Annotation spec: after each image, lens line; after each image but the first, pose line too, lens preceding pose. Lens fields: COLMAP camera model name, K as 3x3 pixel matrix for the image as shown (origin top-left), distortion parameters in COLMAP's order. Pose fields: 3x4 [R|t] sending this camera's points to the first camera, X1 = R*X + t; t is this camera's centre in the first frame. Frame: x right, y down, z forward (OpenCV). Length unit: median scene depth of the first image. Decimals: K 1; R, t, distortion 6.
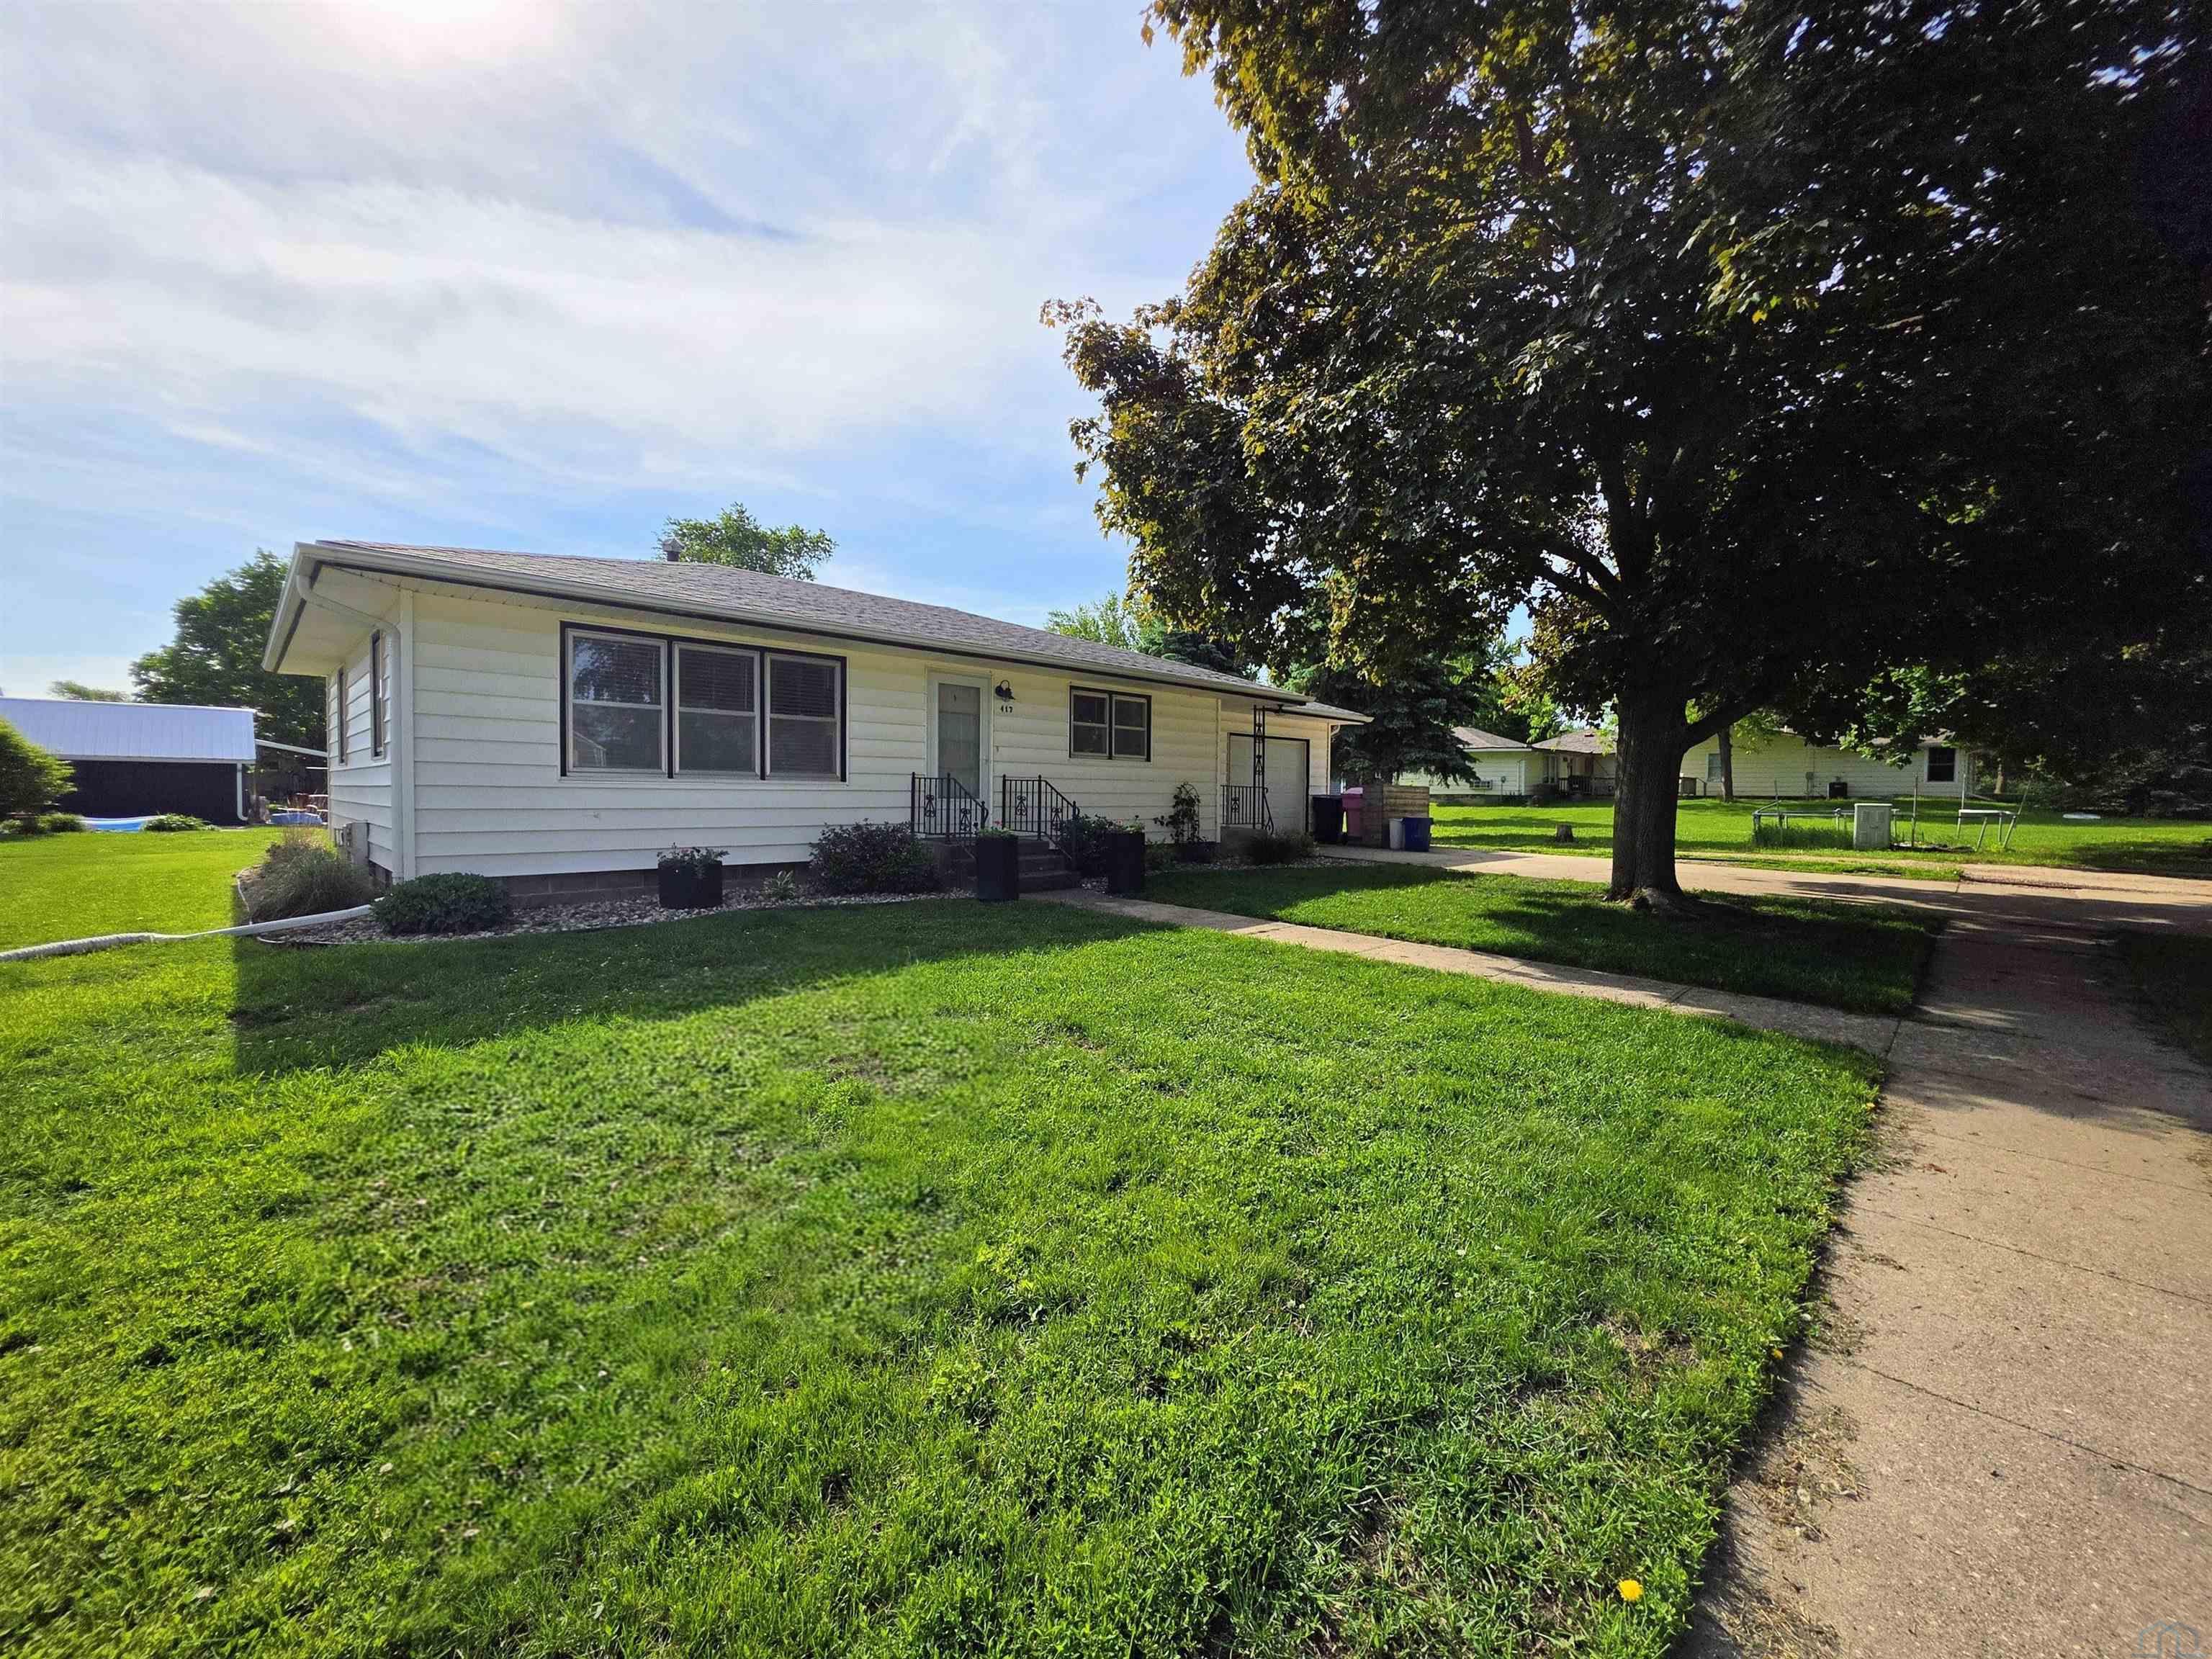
lens RADIAL K [[891.8, 0, 1097.1], [0, 891.8, 816.3], [0, 0, 1]] dist [-0.003940, 0.000273]
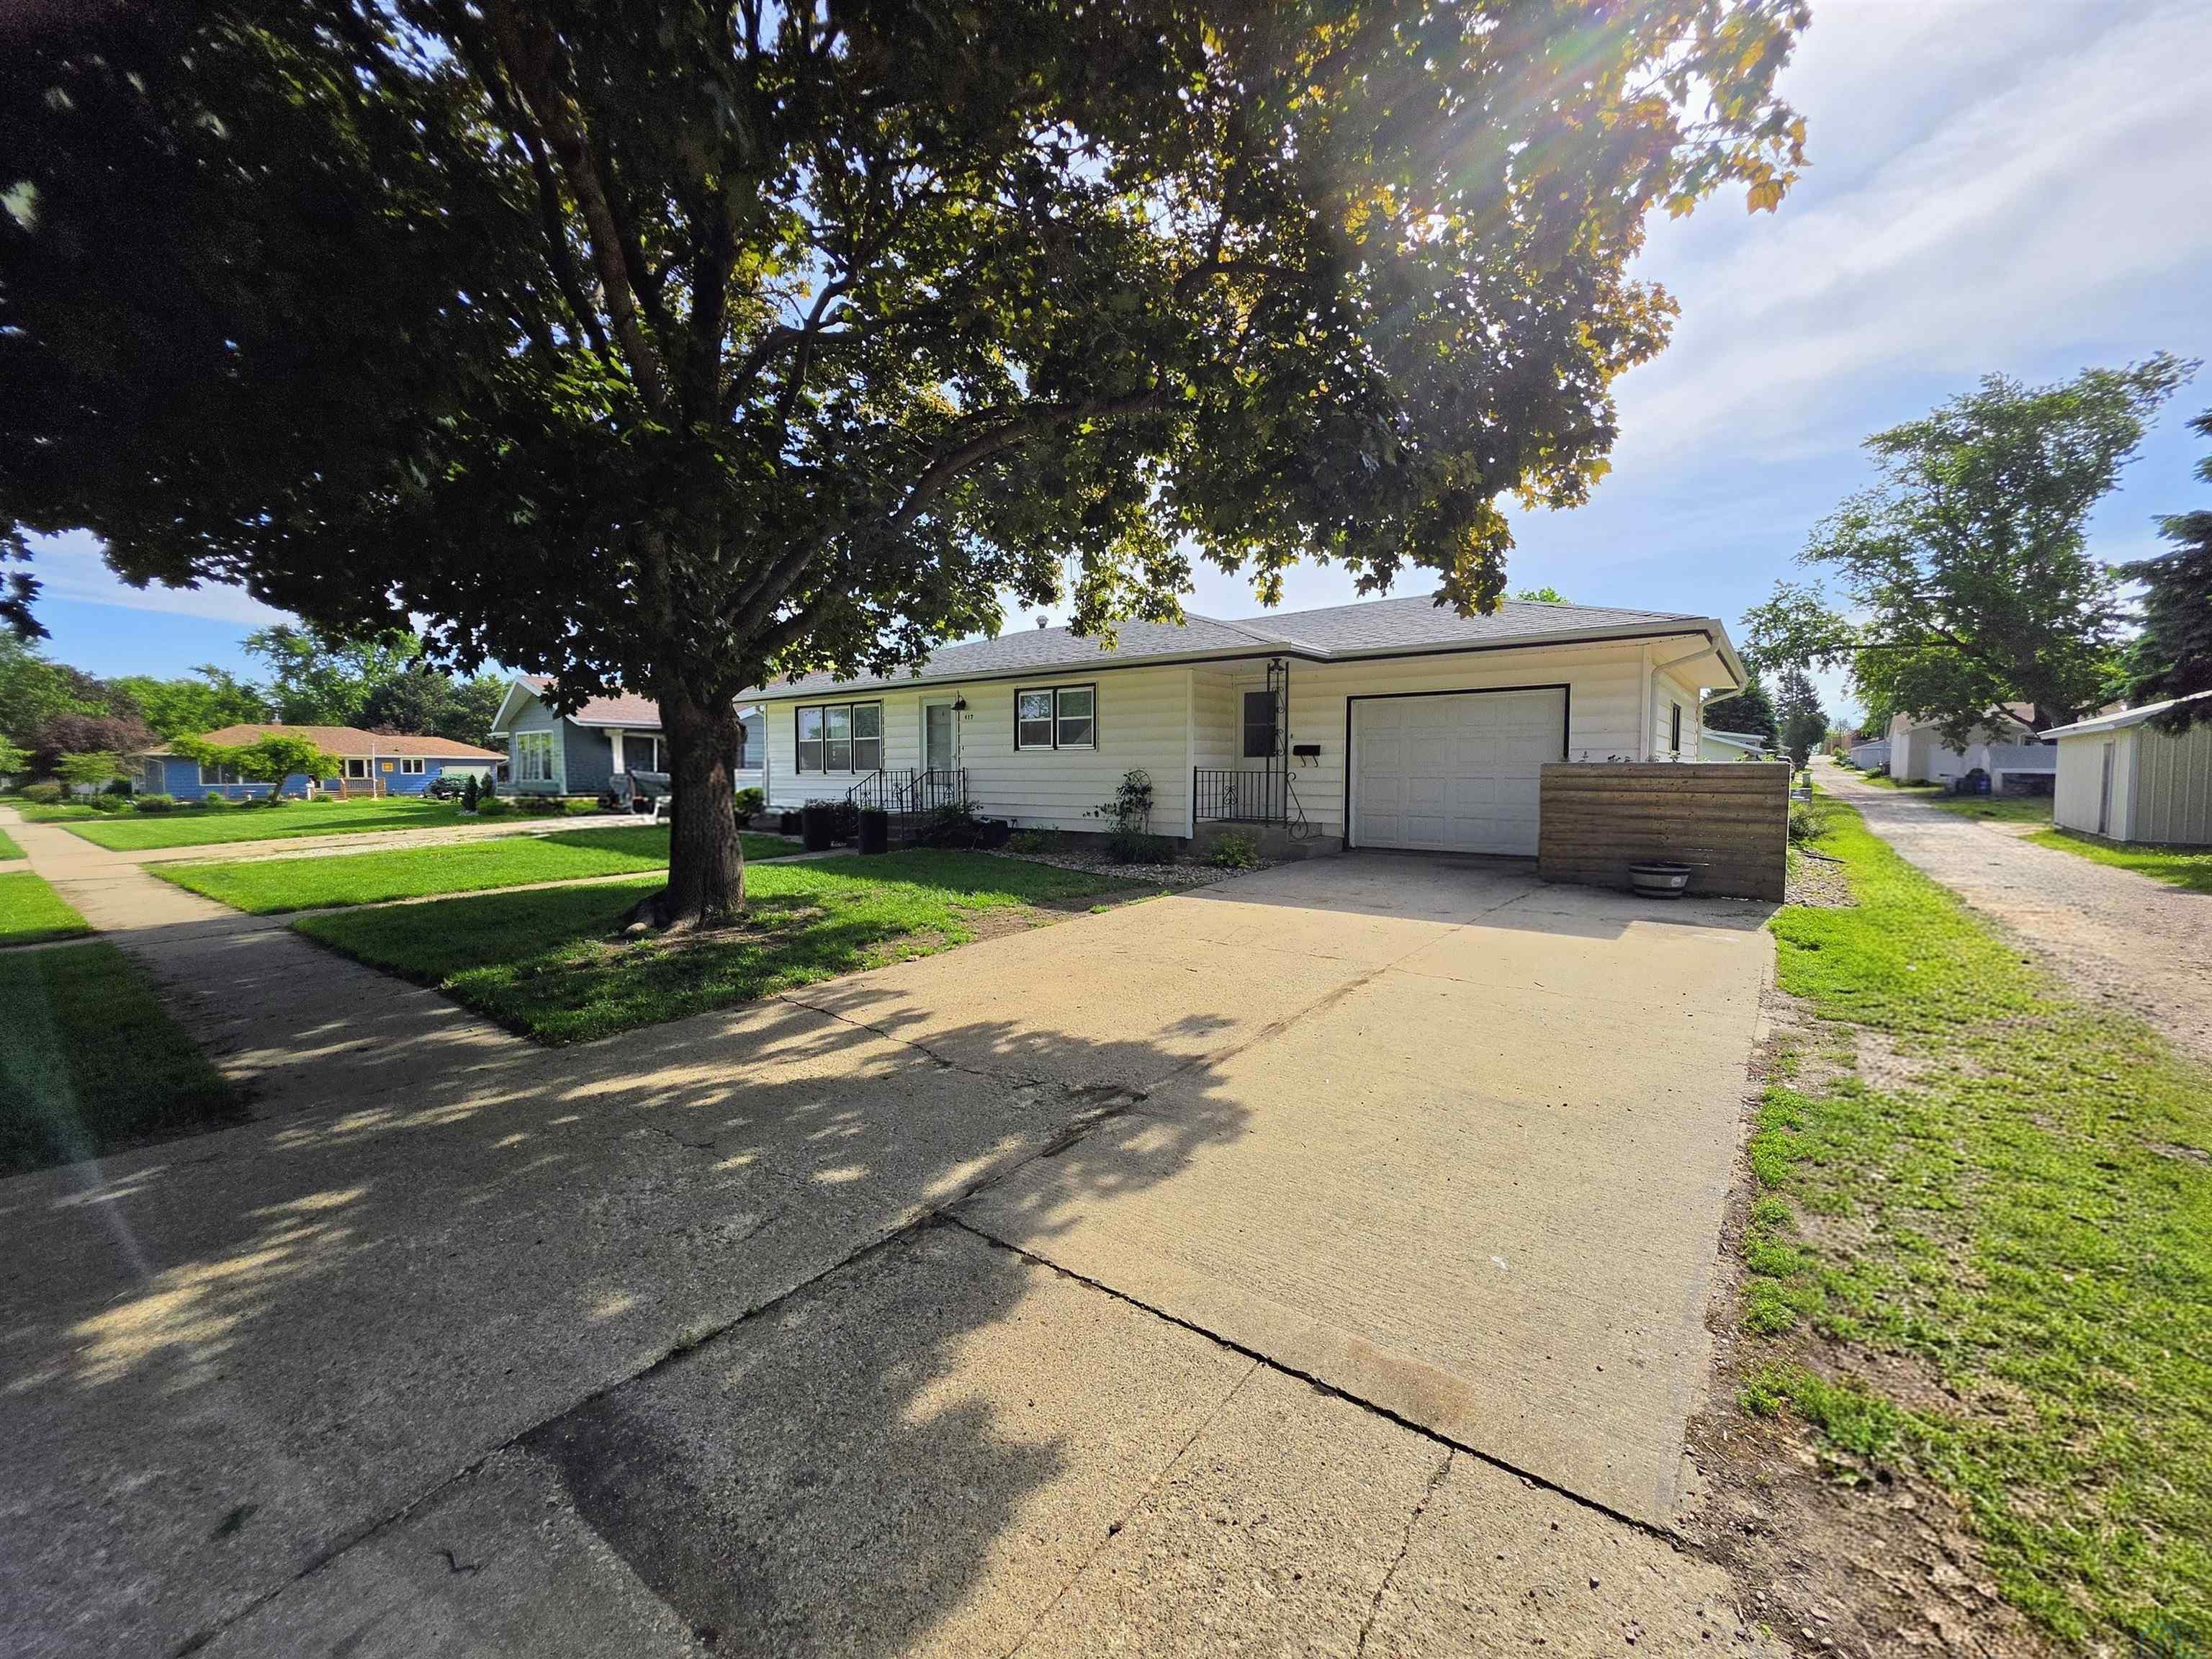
lens RADIAL K [[891.8, 0, 1135.4], [0, 891.8, 823.4], [0, 0, 1]] dist [-0.003940, 0.000273]
pose [[0.153786, 0.051251, -0.986774, 1.225667], [-0.018976, 0.998623, 0.048909, -0.032657], [0.987922, 0.011203, 0.154547, 1.037051]]
